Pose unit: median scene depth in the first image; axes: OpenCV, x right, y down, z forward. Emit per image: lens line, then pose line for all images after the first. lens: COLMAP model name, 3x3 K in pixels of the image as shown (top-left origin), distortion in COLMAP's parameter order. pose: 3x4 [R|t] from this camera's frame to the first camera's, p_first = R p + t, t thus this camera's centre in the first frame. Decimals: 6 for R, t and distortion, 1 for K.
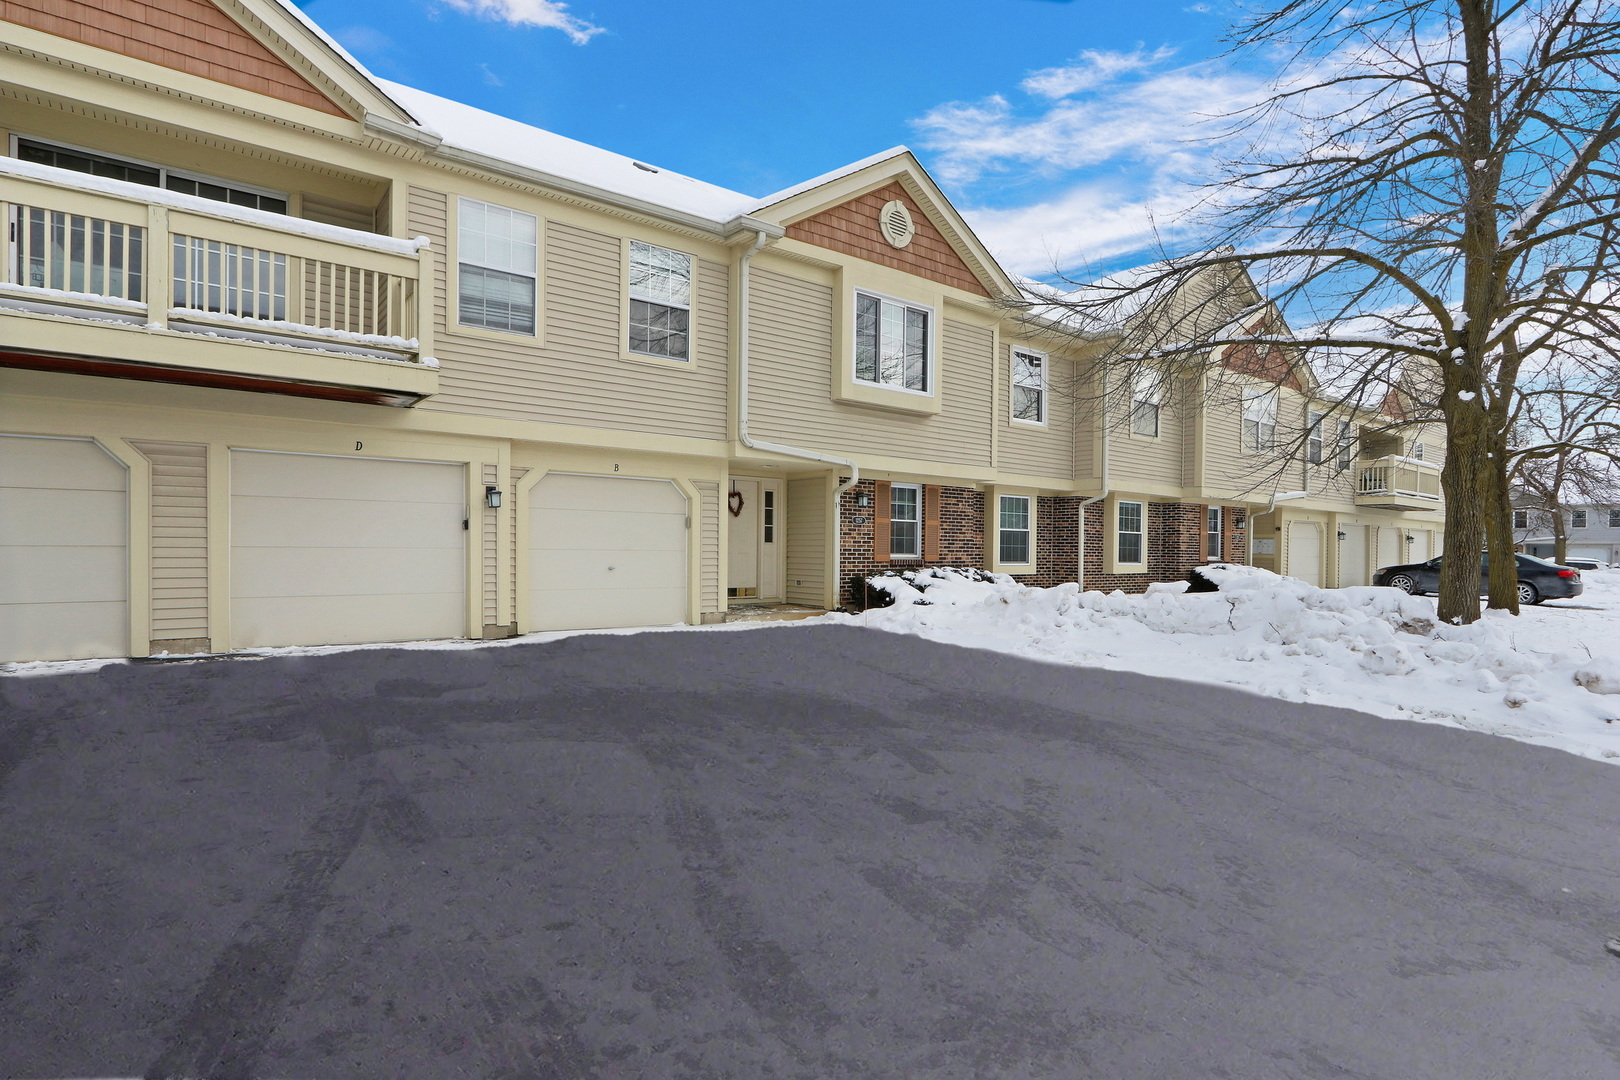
lens RADIAL K [[822.4, 0, 792.6], [0, 822.4, 545.8], [0, 0, 1]] dist [0.000590, 0.000575]
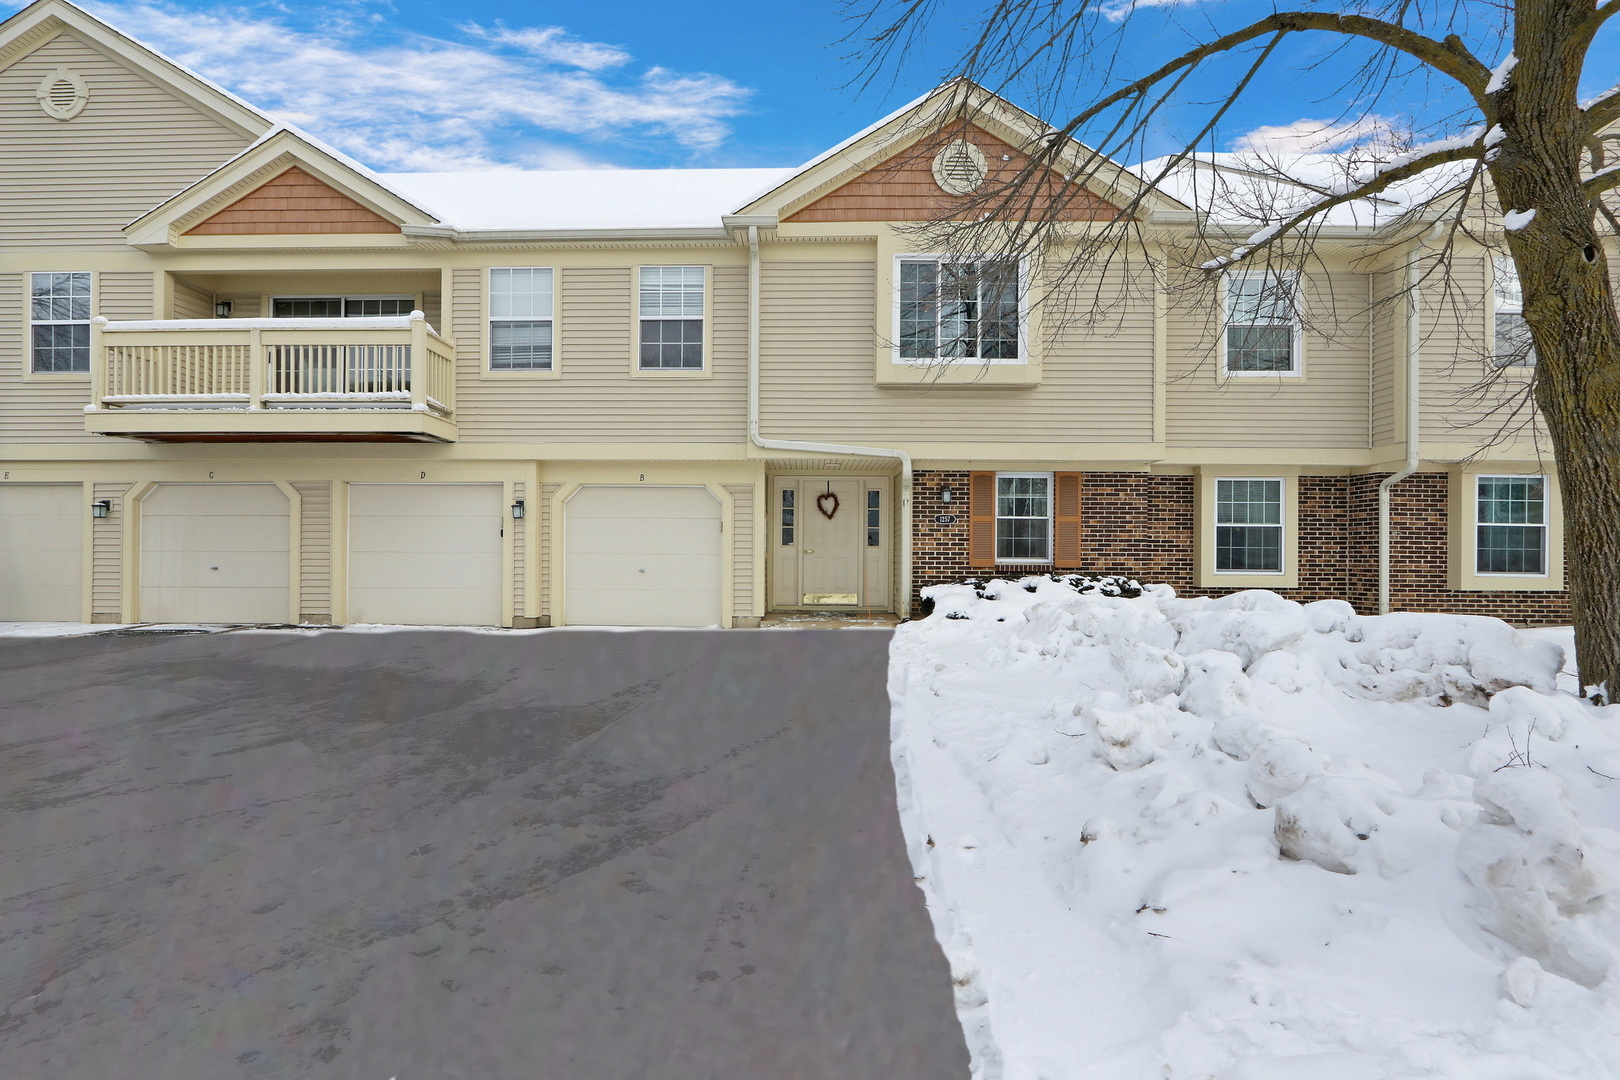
lens RADIAL K [[822.4, 0, 799.4], [0, 822.4, 540.6], [0, 0, 1]] dist [0.000590, 0.000575]
pose [[0.776634, -0.015051, -0.629773, 0.606718], [0.004039, 0.999813, -0.018914, 0.008942], [0.629940, 0.012145, 0.776549, 0.280666]]
